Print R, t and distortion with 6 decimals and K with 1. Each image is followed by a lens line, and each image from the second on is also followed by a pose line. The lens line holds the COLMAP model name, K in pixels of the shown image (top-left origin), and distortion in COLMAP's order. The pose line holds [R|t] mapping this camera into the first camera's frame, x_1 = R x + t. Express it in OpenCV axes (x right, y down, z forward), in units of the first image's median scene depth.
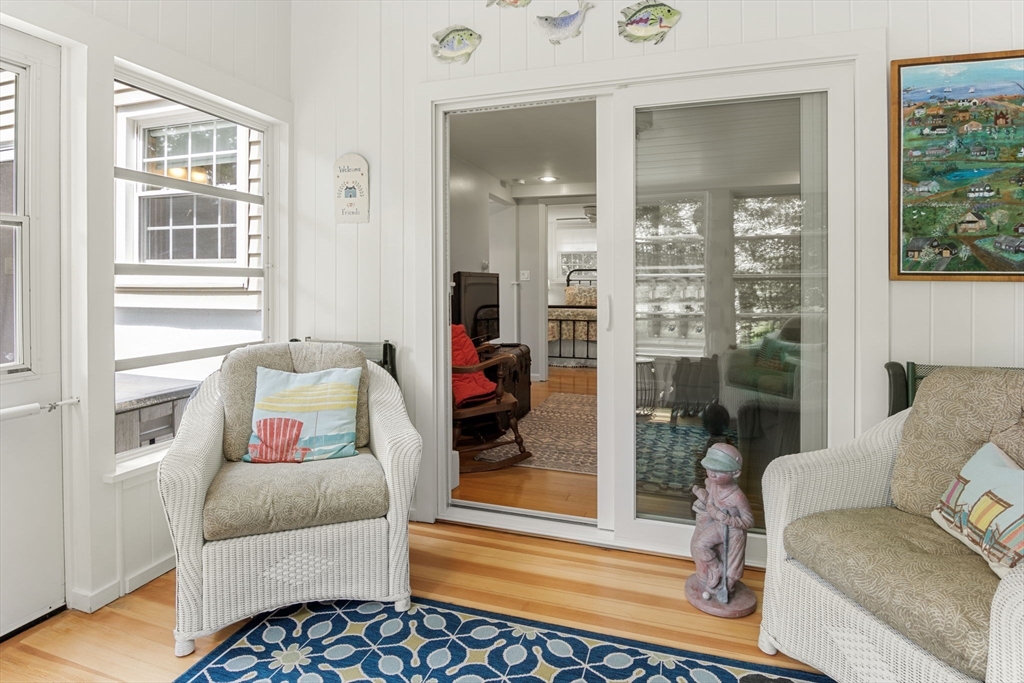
lens RADIAL K [[550.4, 0, 507.7], [0, 550.4, 292.7], [0, 0, 1]] dist [-0.003203, -0.001618]
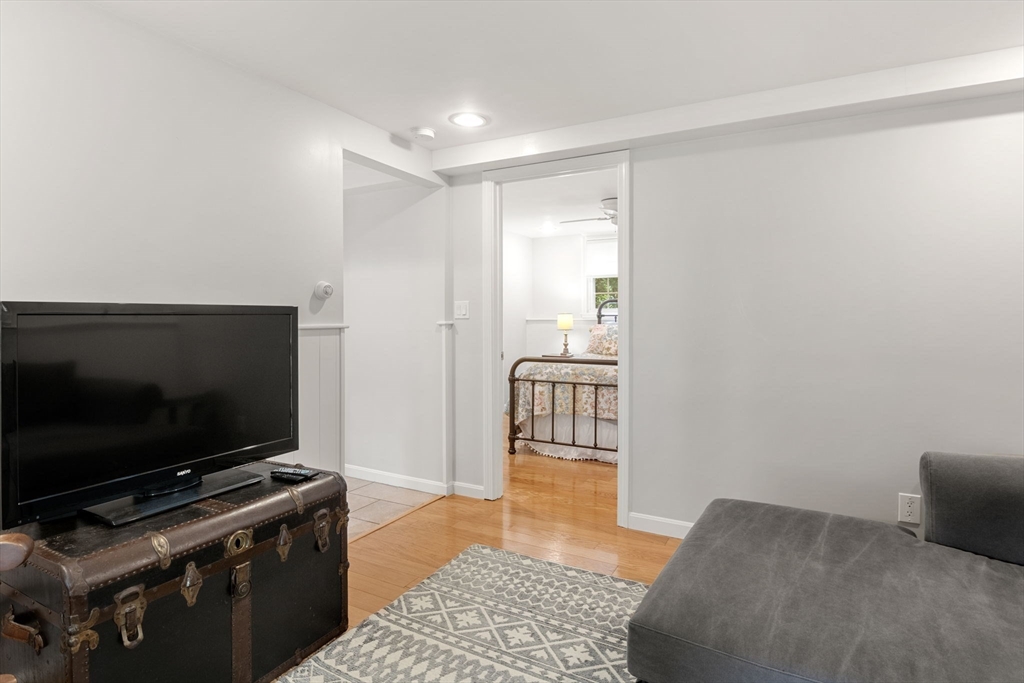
lens RADIAL K [[545.4, 0, 514.0], [0, 545.4, 316.4], [0, 0, 1]] dist [-0.002494, -0.000608]
pose [[0.985977, -0.000991, -0.166879, 0.155772], [-0.001901, 0.999851, -0.017171, -0.012632], [0.166871, 0.017247, 0.985828, 0.398900]]
